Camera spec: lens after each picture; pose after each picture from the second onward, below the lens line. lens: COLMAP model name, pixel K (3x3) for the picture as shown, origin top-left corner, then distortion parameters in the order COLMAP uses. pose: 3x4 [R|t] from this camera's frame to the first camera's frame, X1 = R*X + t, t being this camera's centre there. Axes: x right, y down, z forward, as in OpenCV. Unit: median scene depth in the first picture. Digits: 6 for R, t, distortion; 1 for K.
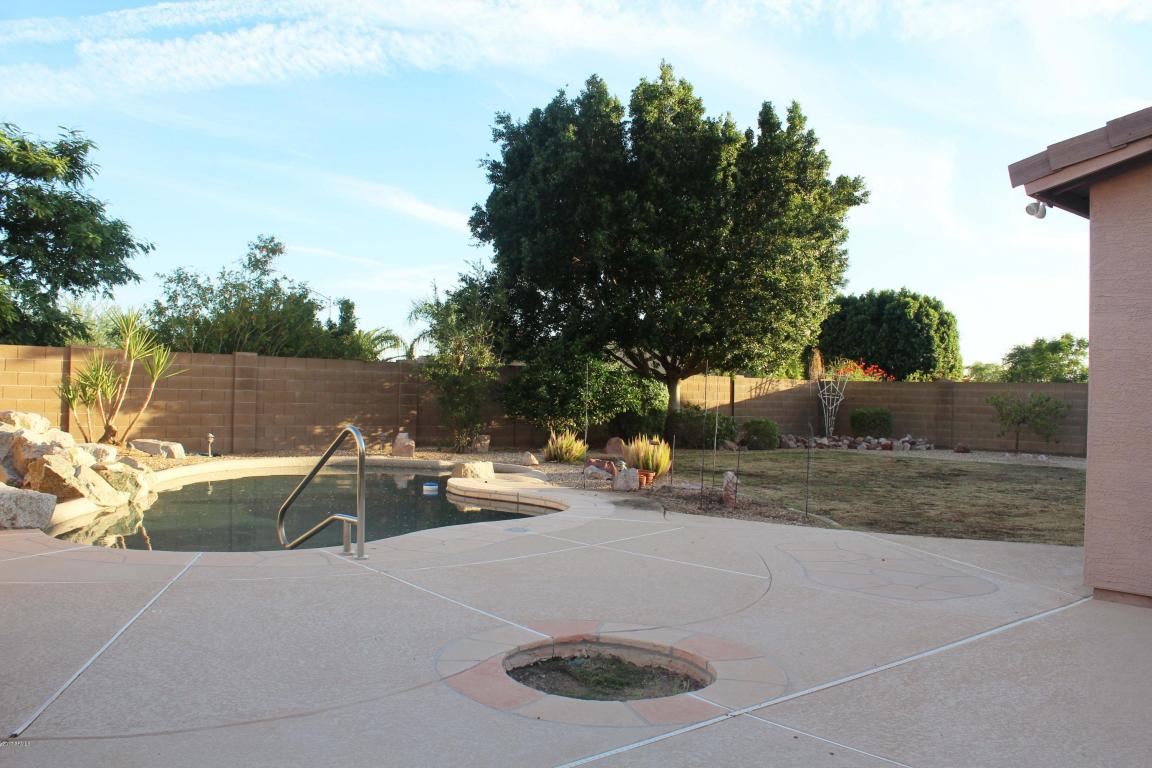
lens RADIAL K [[954.5, 0, 576.0], [0, 954.5, 384.0], [0, 0, 1]] dist [-0.164777, 0.147259]
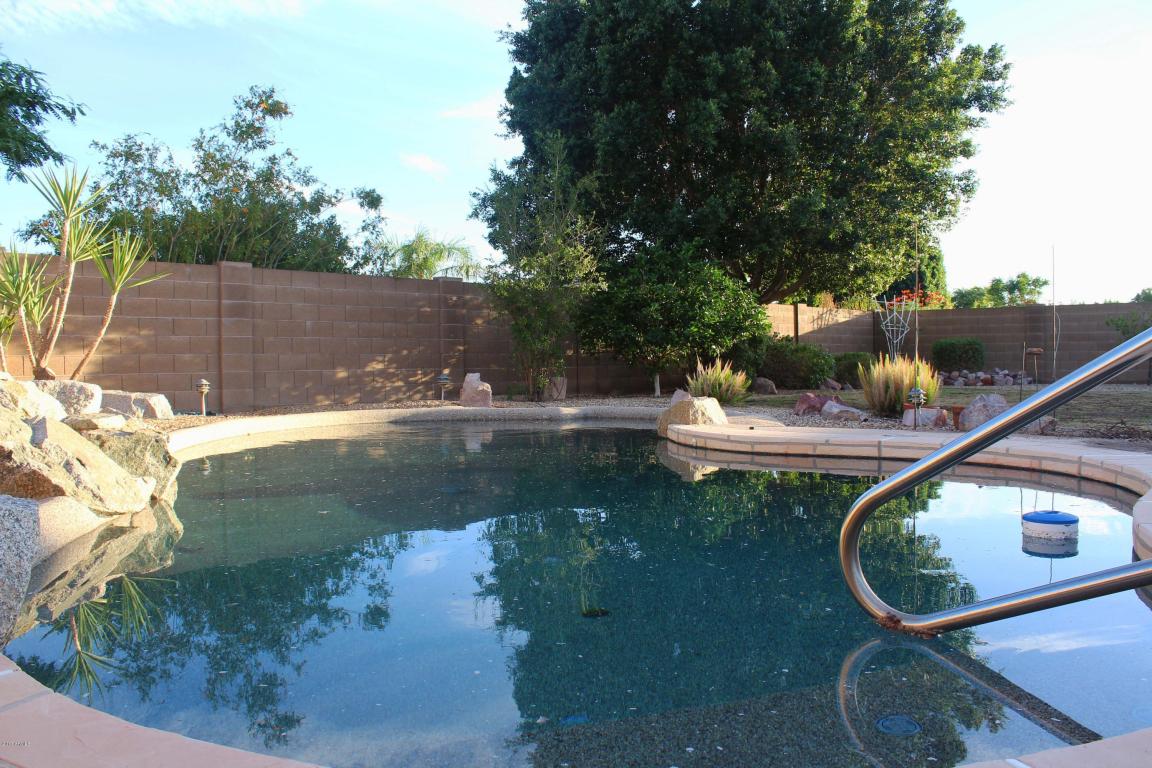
lens RADIAL K [[938.2, 0, 576.0], [0, 938.2, 384.0], [0, 0, 1]] dist [-0.157555, 0.125104]
pose [[0.992095, -0.035727, 0.120298, -0.190378], [0.031277, 0.998762, 0.038687, 0.035394], [-0.121531, -0.034618, 0.991984, 0.310938]]
